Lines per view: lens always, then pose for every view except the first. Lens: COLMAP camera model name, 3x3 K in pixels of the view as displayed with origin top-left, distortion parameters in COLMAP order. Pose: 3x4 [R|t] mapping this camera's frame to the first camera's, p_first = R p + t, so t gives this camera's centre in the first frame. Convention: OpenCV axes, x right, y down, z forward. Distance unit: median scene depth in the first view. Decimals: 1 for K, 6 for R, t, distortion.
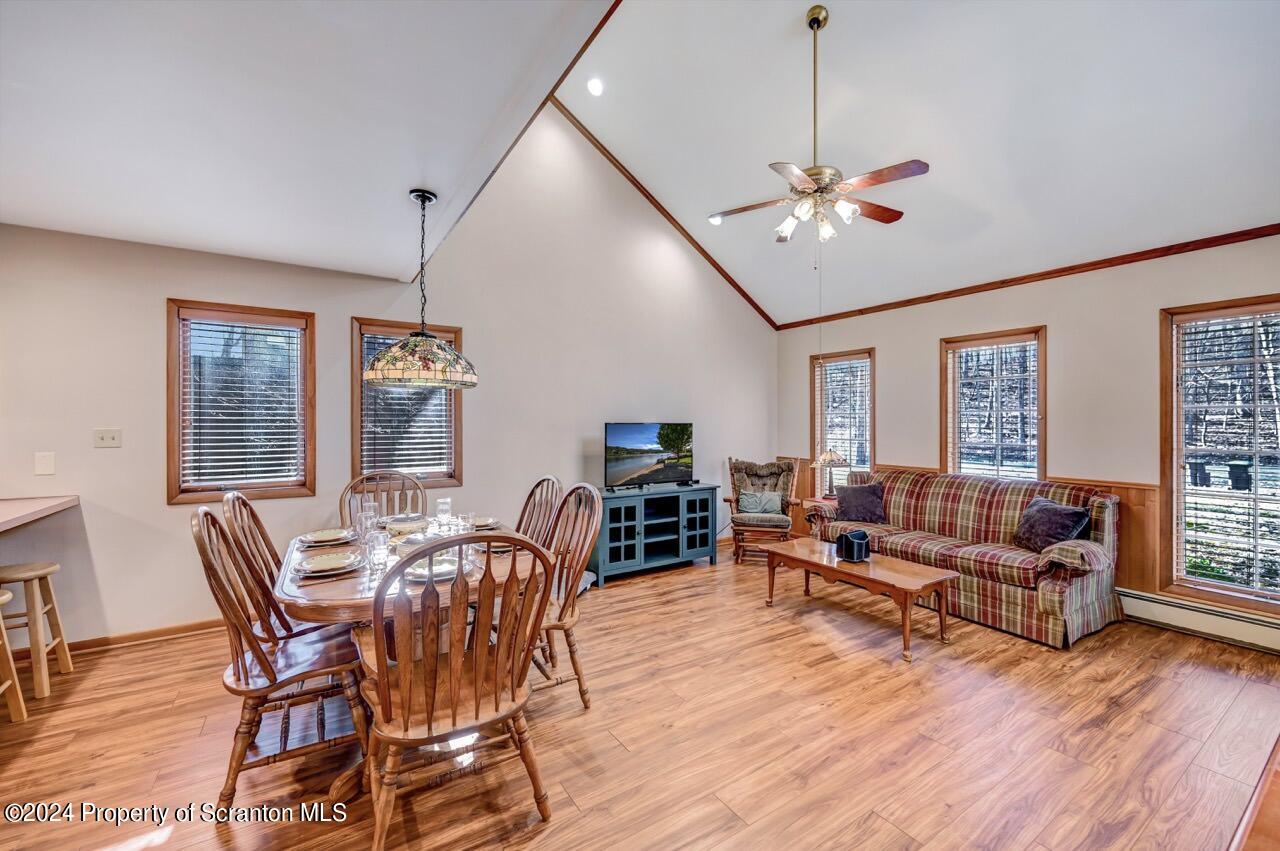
lens RADIAL K [[514.8, 0, 640.0], [0, 514.8, 421.8], [0, 0, 1]] dist [-0.002543, -0.000143]
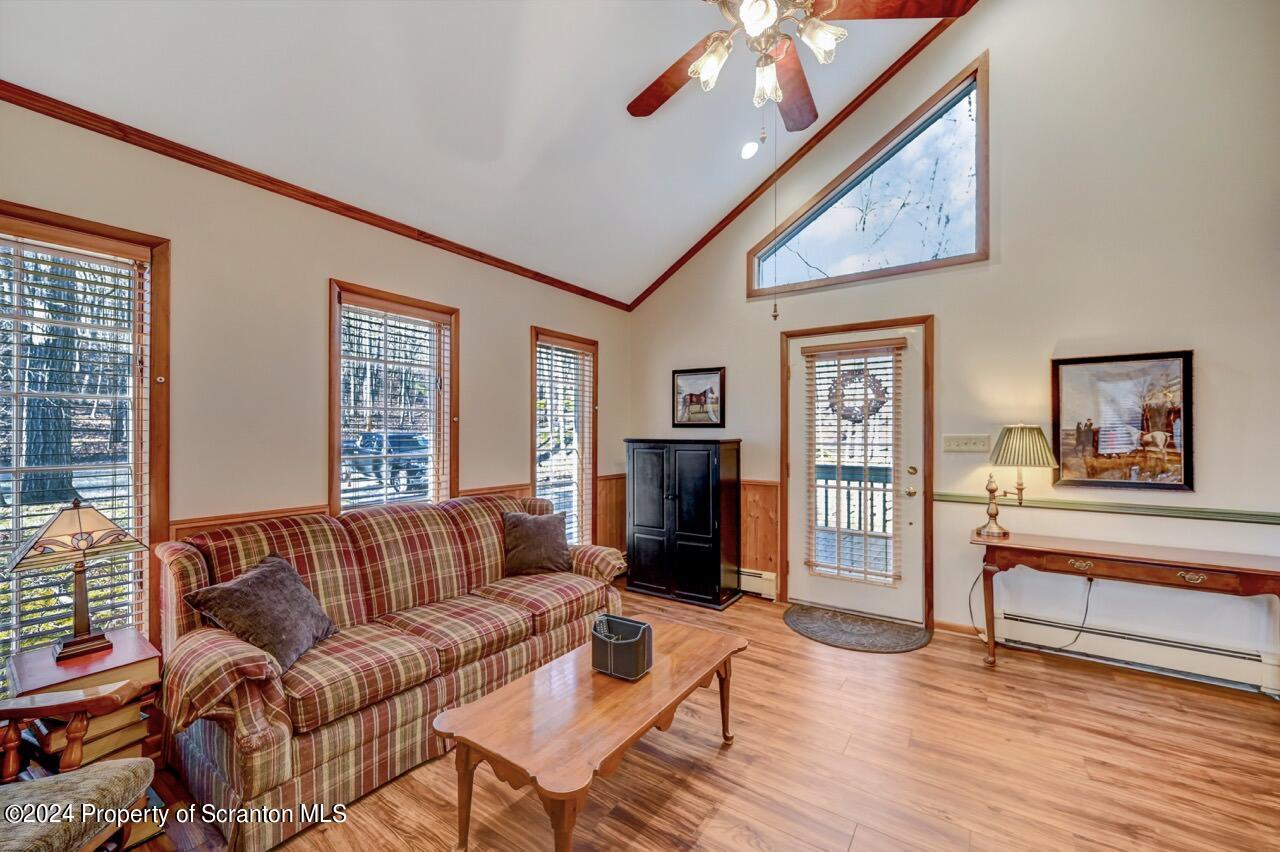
lens RADIAL K [[511.6, 0, 634.5], [0, 511.6, 430.4], [0, 0, 1]] dist [0.000216, 0.000302]
pose [[-0.376489, 0.001072, 0.926420, -0.078530], [-0.004481, 0.999986, -0.002978, 0.008952], [-0.926410, -0.005272, -0.376479, 0.941258]]
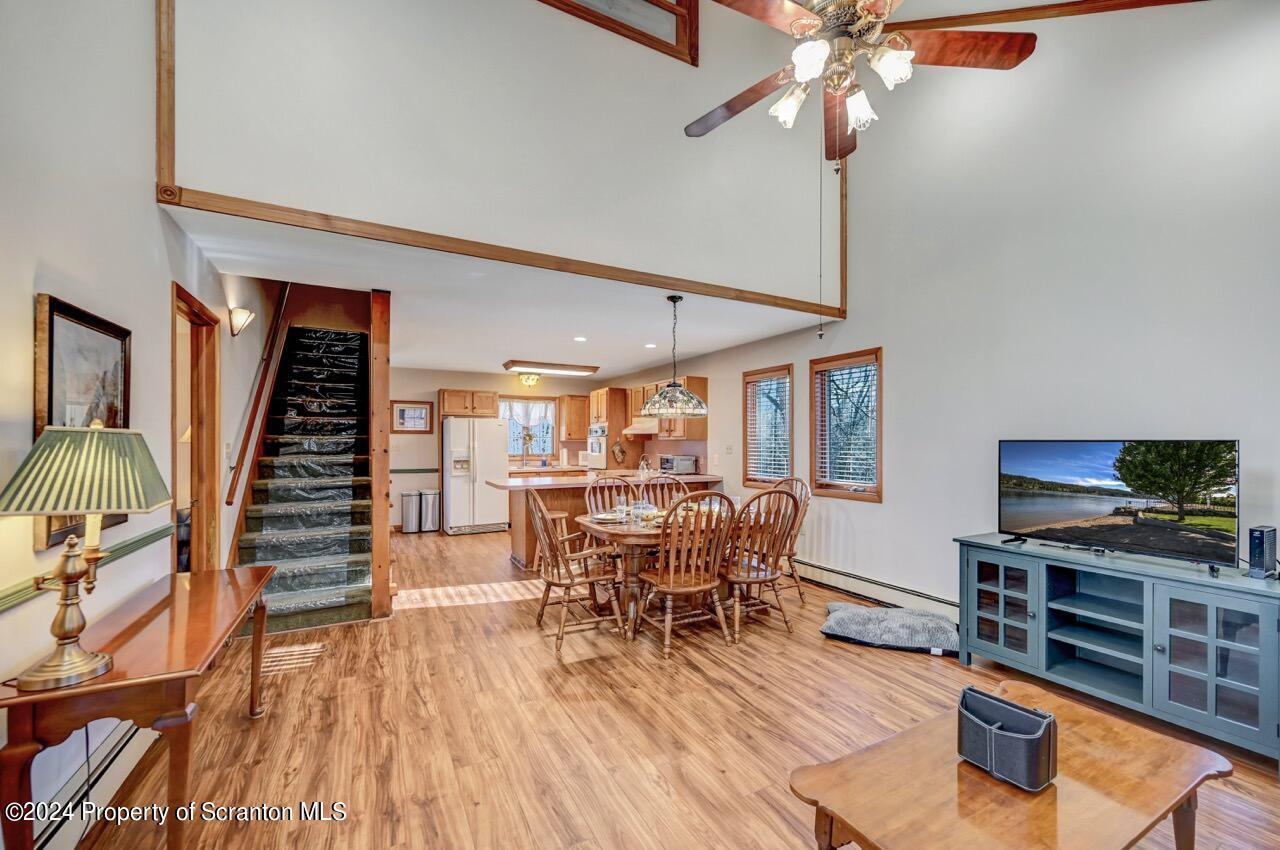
lens RADIAL K [[515.0, 0, 654.3], [0, 515.0, 441.3], [0, 0, 1]] dist [-0.001857, -0.000052]
pose [[-0.072357, -0.002201, -0.997376, 0.667816], [-0.002001, 0.999996, -0.002061, 0.005423], [0.997377, 0.001847, -0.072362, 0.592471]]
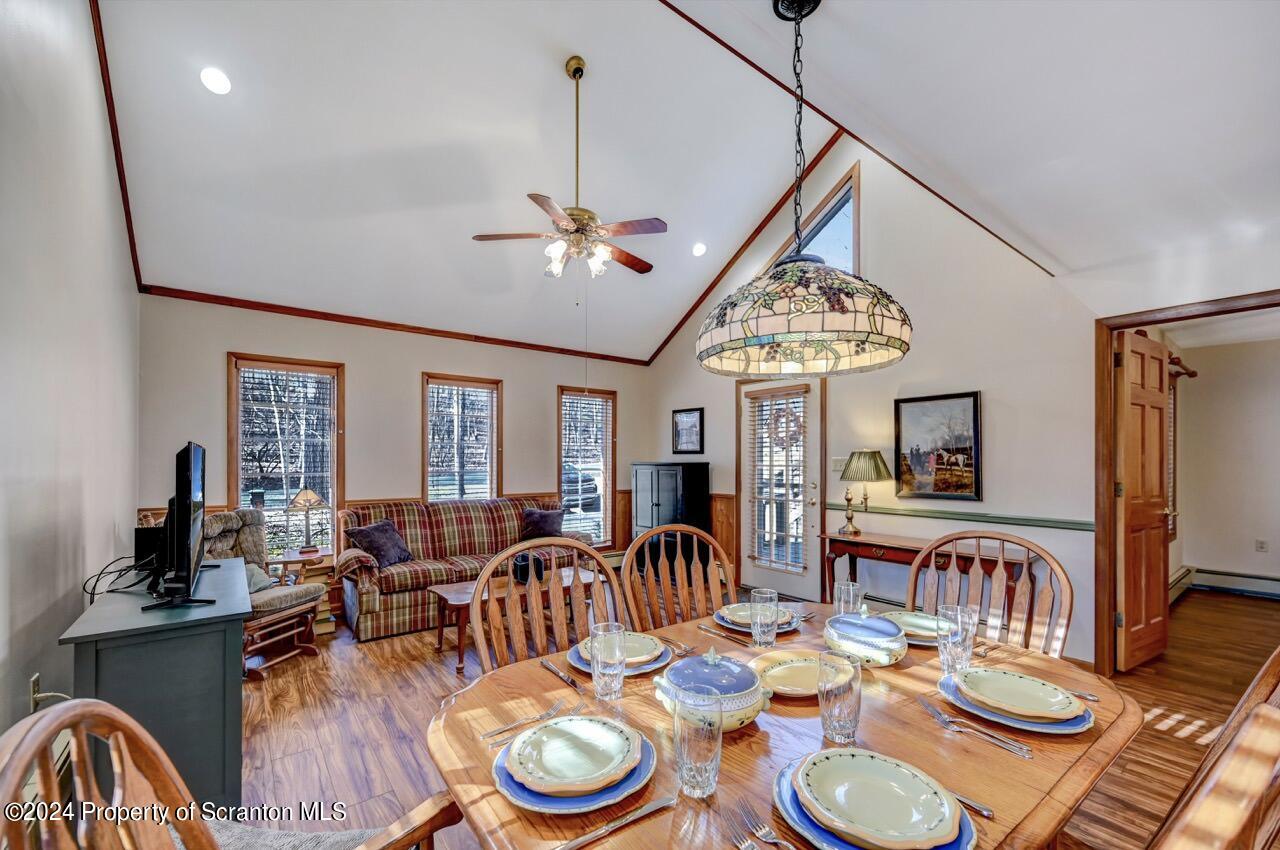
lens RADIAL K [[522.0, 0, 645.4], [0, 522.0, 460.0], [0, 0, 1]] dist [0.000348, 0.000200]
pose [[-0.085885, -0.000426, 0.996305, -0.523911], [-0.001553, 0.999999, 0.000294, 0.015217], [-0.996304, -0.001522, -0.085885, 0.672109]]
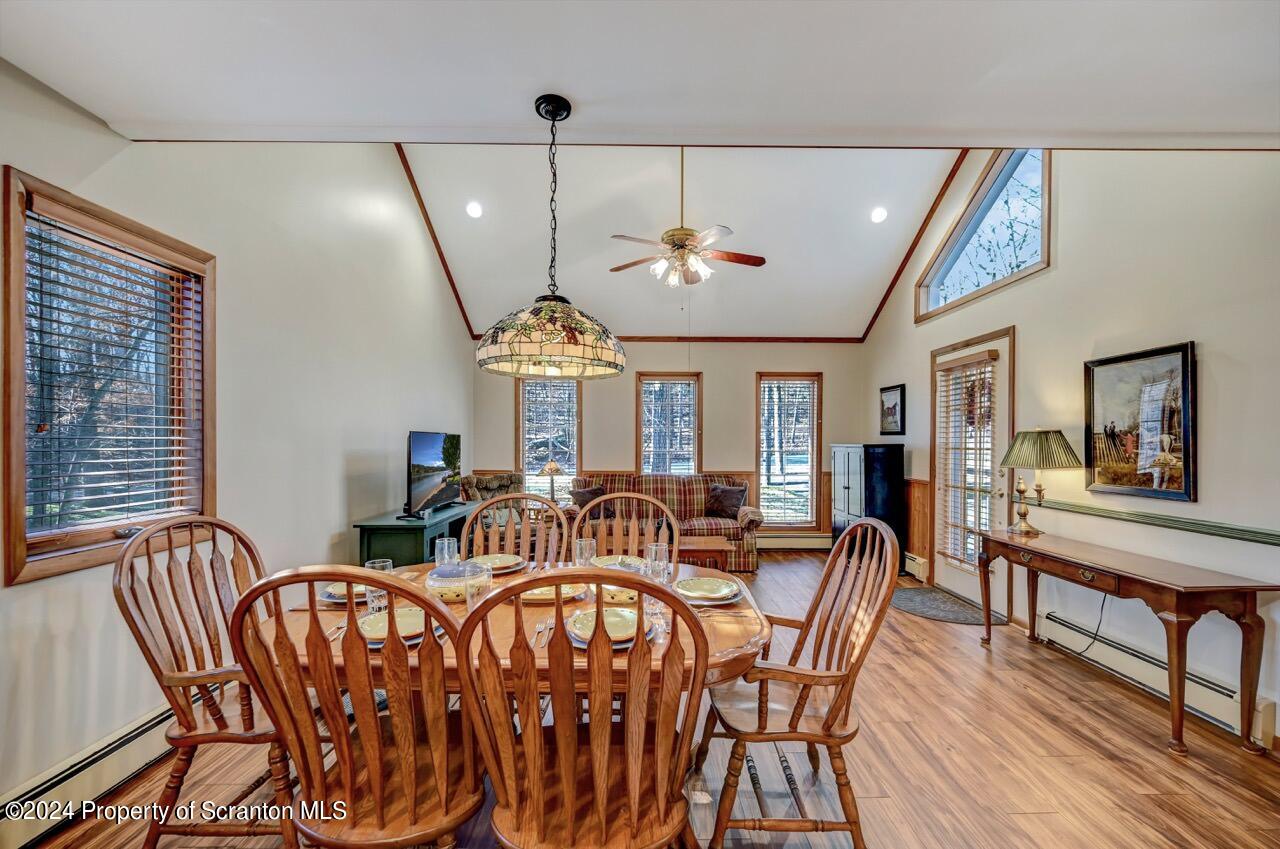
lens RADIAL K [[520.7, 0, 647.1], [0, 520.7, 443.6], [0, 0, 1]] dist [-0.000416, 0.000097]
pose [[0.534907, -0.001855, 0.844909, -0.544769], [-0.003925, 0.999981, 0.004680, 0.015911], [-0.844902, -0.005819, 0.534890, 0.279304]]
